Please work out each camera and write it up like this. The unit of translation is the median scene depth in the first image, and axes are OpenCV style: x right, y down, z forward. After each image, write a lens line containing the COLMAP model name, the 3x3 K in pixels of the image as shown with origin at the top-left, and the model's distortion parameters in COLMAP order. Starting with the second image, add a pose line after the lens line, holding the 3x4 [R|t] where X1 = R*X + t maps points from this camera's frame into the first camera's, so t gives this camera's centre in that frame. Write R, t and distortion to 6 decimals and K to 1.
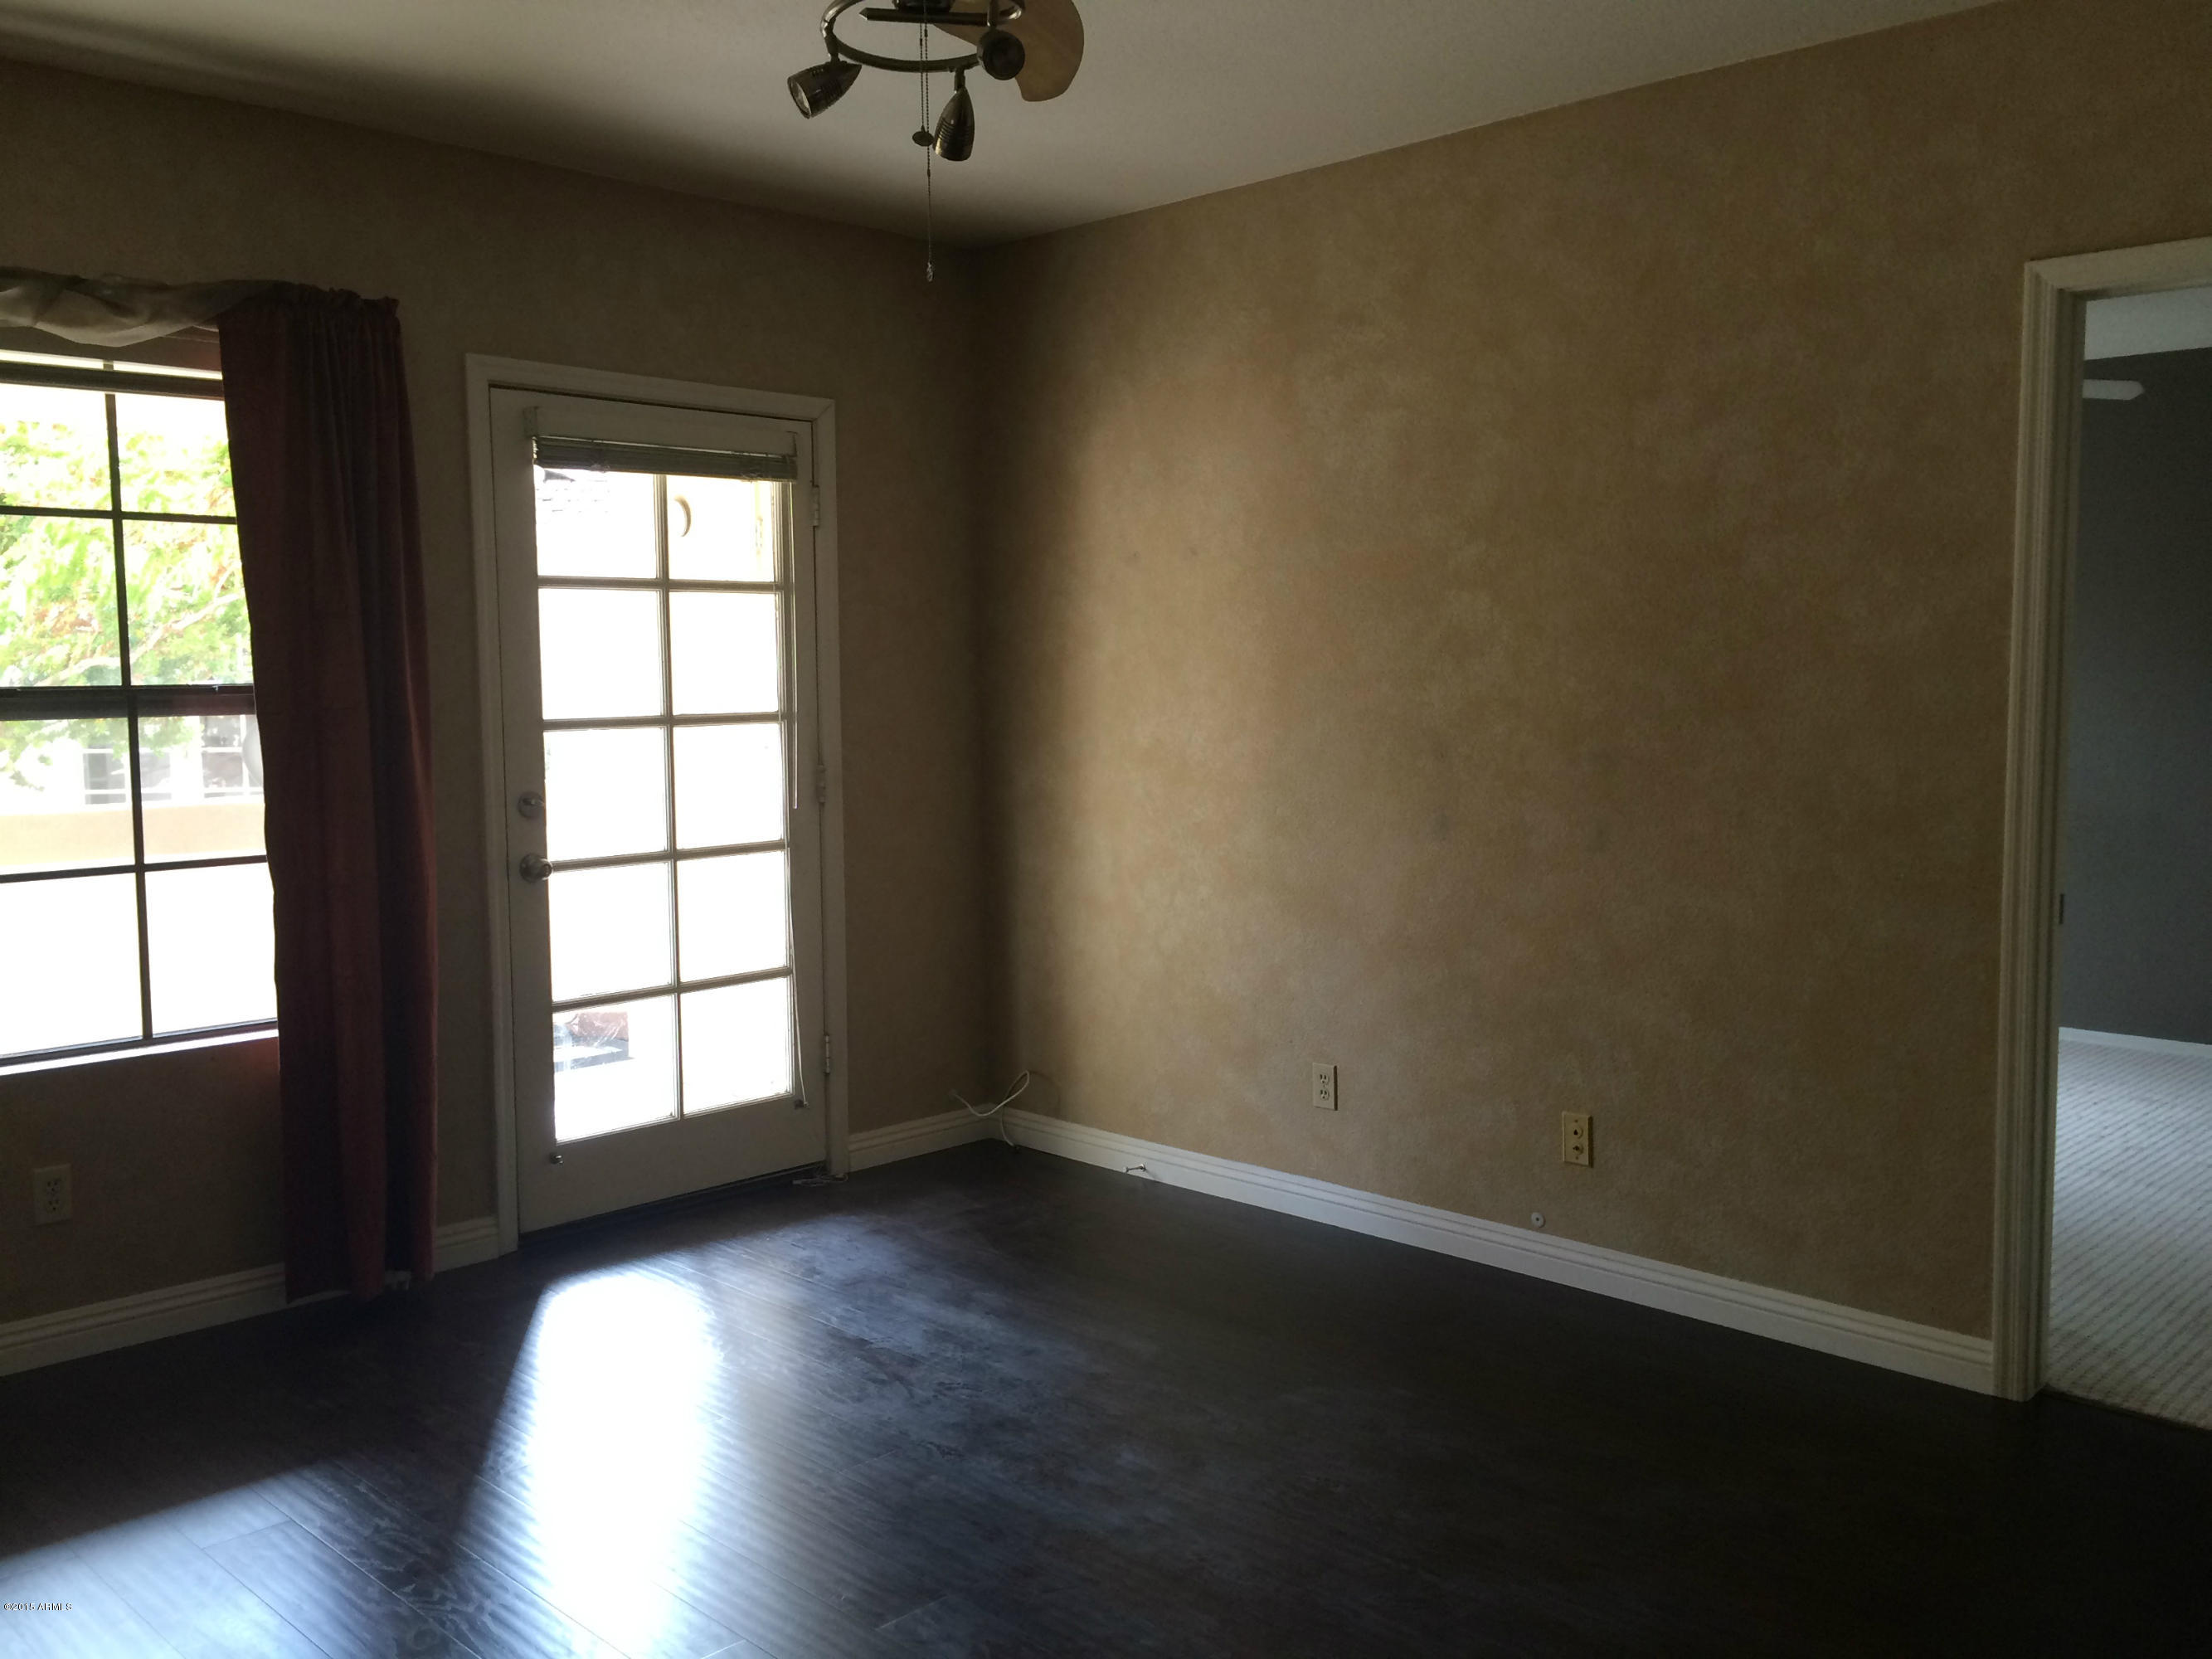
lens RADIAL K [[1902.9, 0, 1106.0], [0, 1902.9, 829.5], [0, 0, 1]] dist [0.081457, -0.101515]
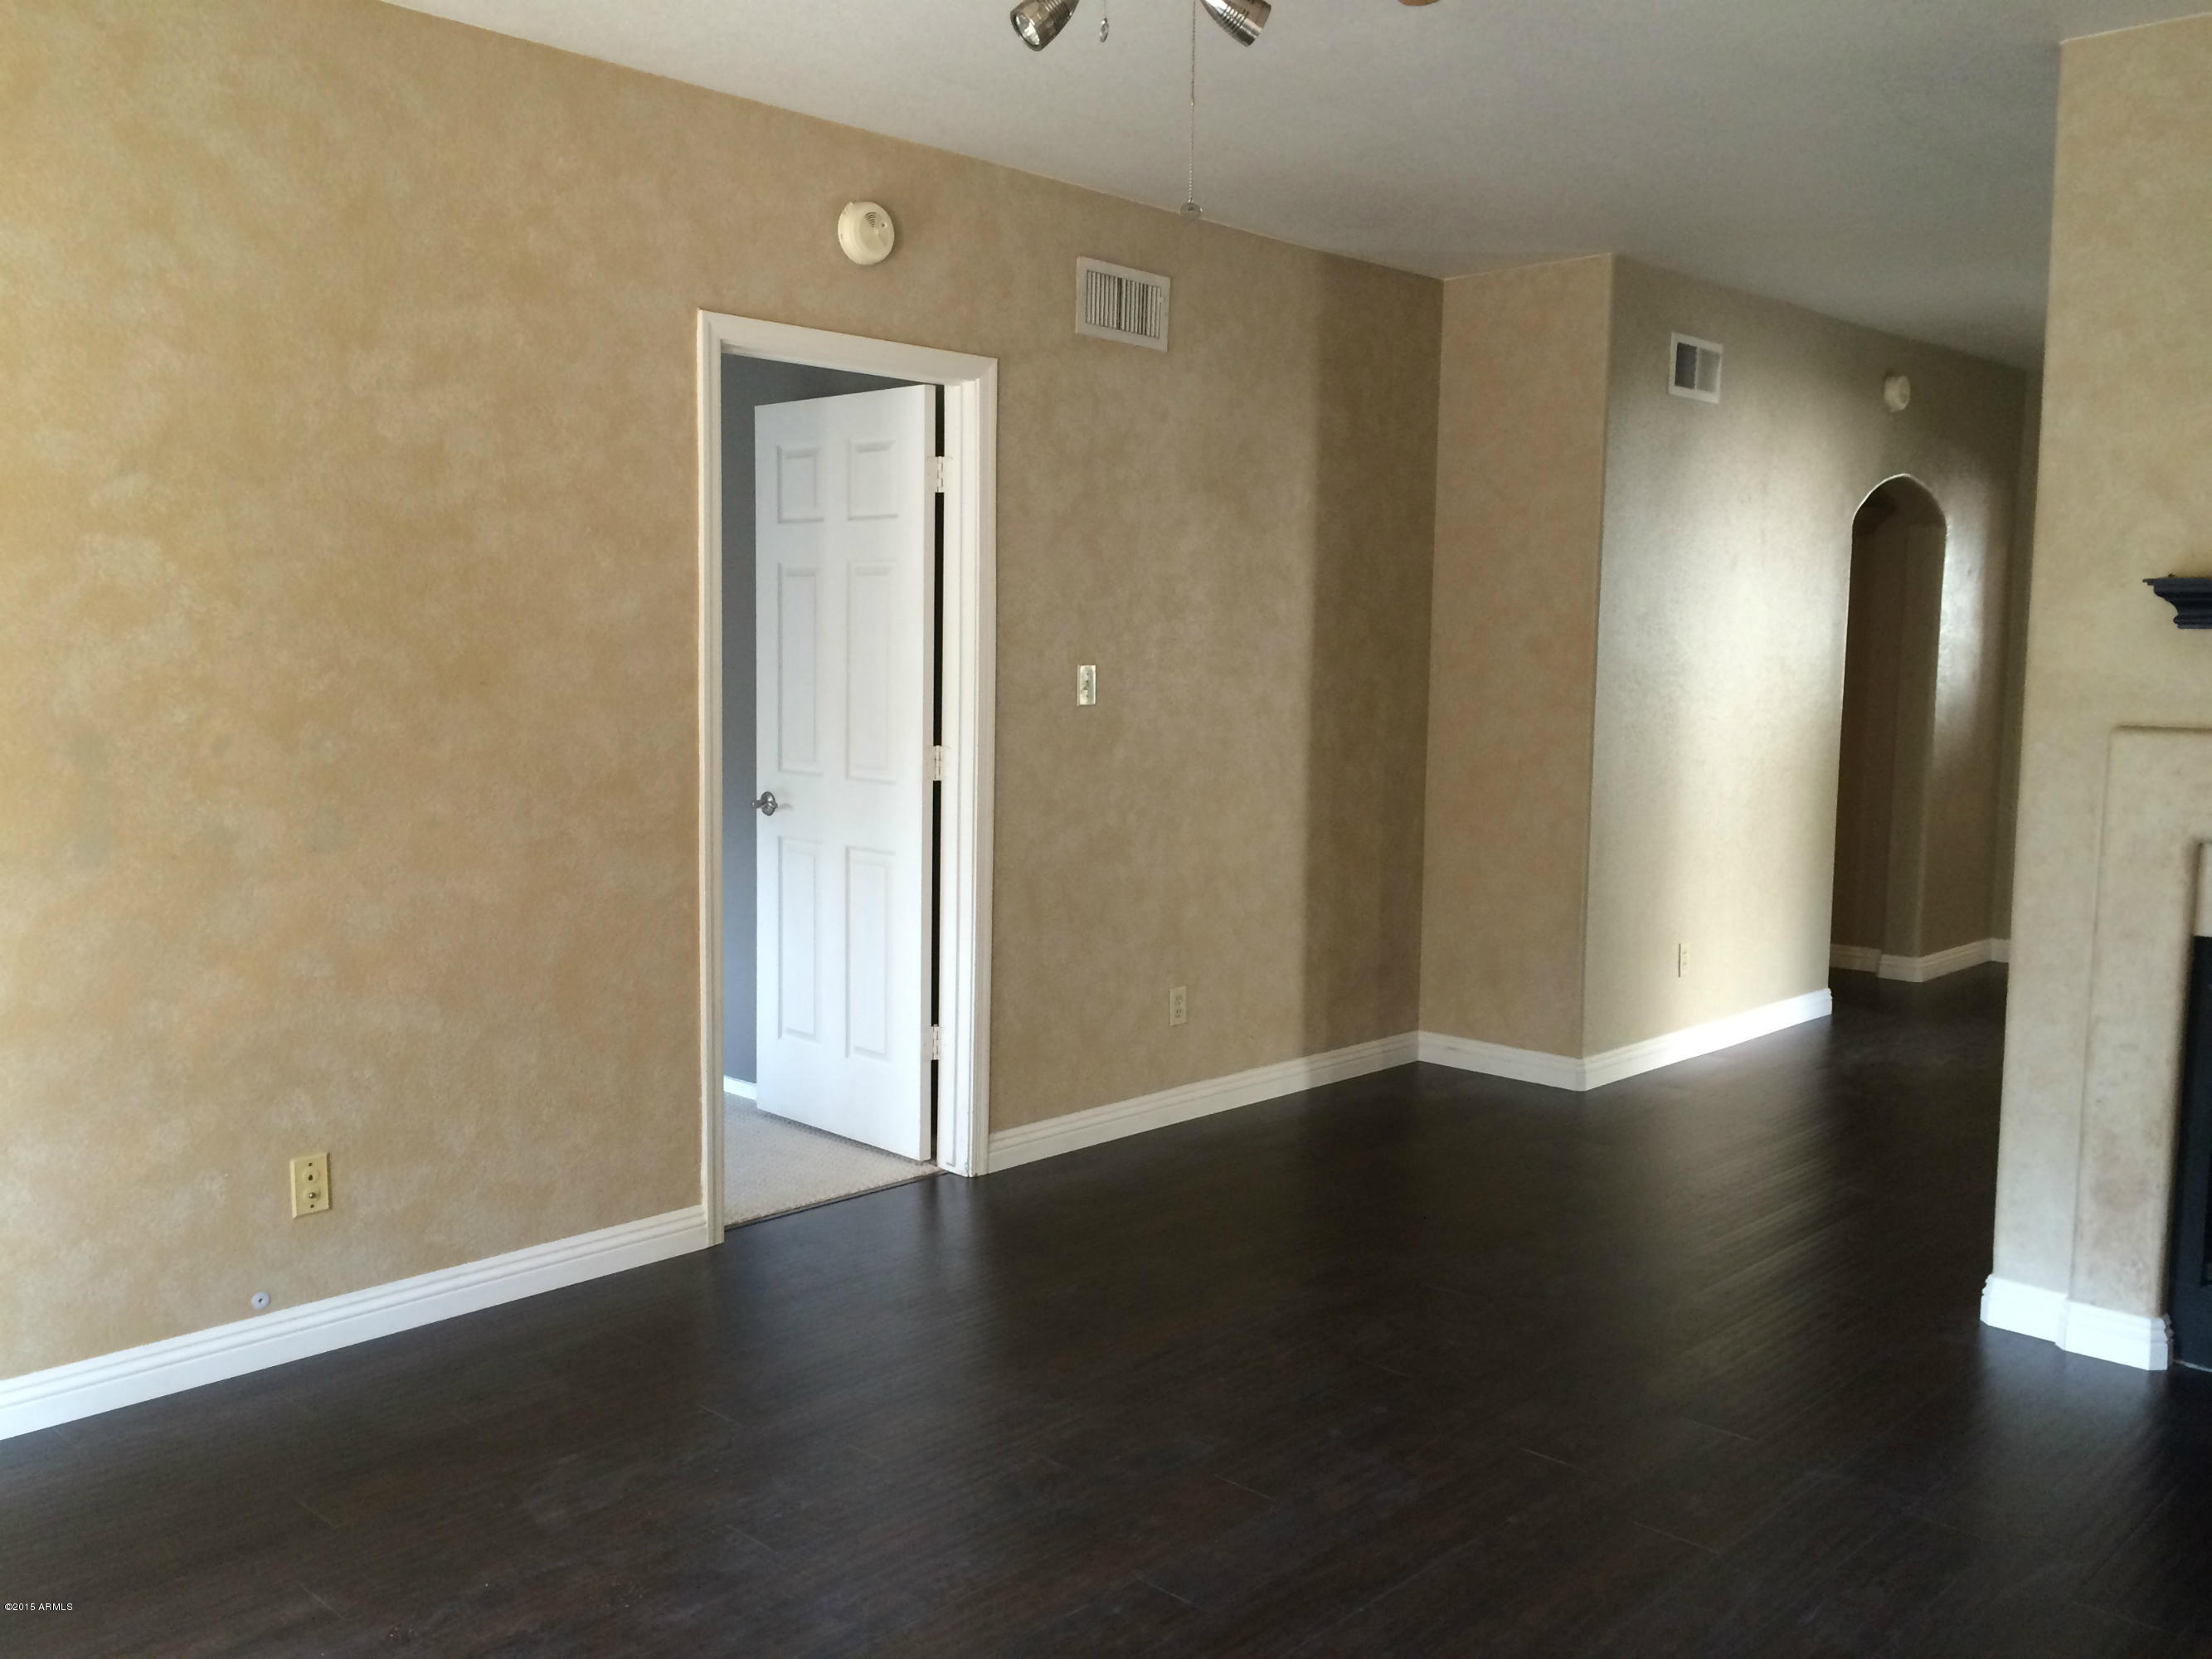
lens RADIAL K [[1902.9, 0, 1106.0], [0, 1902.9, 829.5], [0, 0, 1]] dist [0.081457, -0.101515]
pose [[-0.021828, -0.092704, 0.995454, -0.635251], [0.078399, 0.992467, 0.094145, -0.053544], [-0.996683, 0.080098, -0.014395, 0.662642]]
